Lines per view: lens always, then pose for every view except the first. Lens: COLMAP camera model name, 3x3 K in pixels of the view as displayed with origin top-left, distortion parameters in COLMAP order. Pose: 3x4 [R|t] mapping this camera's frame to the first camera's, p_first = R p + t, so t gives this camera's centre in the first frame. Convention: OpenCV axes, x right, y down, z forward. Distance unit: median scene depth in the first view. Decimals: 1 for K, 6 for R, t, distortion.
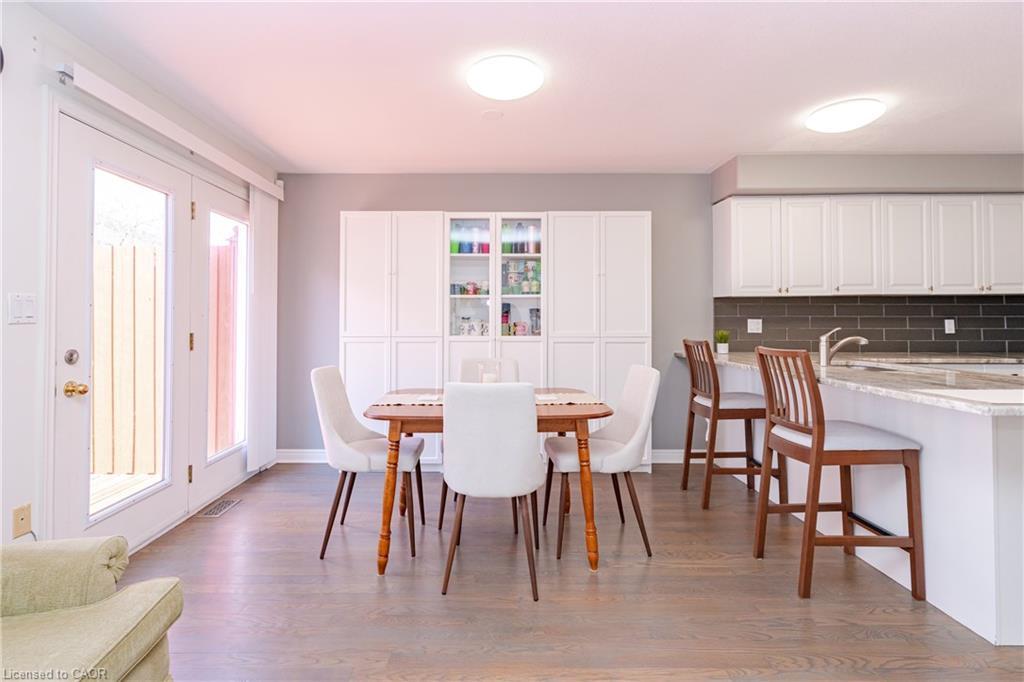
lens RADIAL K [[510.7, 0, 508.0], [0, 510.7, 319.3], [0, 0, 1]] dist [0.001002, 0.000181]
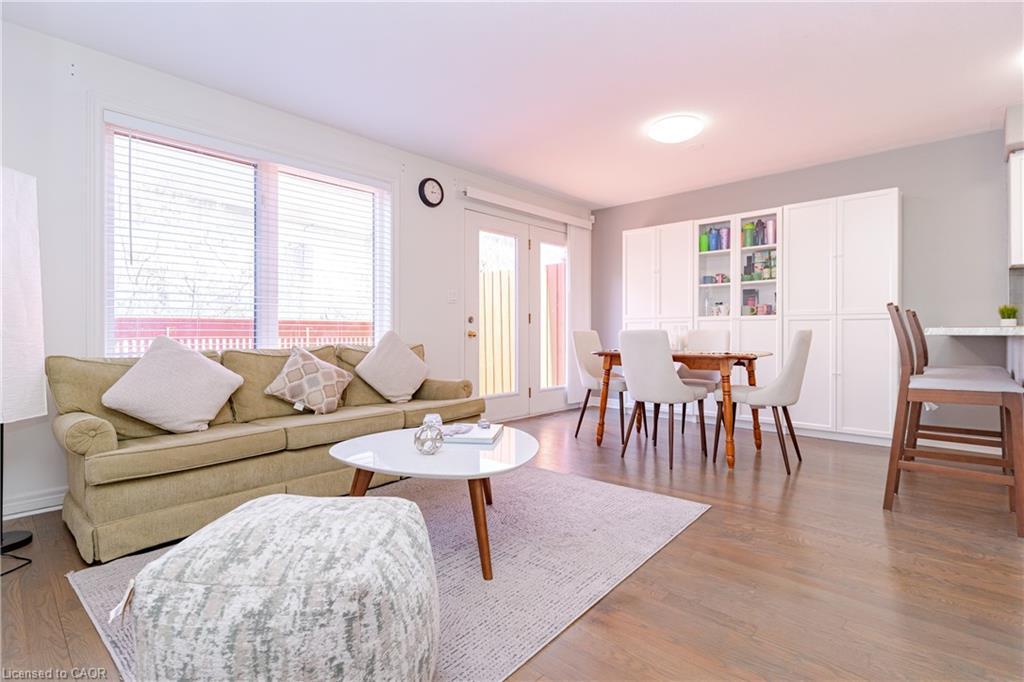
lens RADIAL K [[495.1, 0, 512.0], [0, 495.1, 341.0], [0, 0, 1]] dist [0.001300, 0.000322]
pose [[0.734914, 0.009201, -0.678098, 0.389324], [0.004618, 0.999817, 0.018571, 0.069431], [0.678145, -0.016780, 0.734736, -0.238262]]
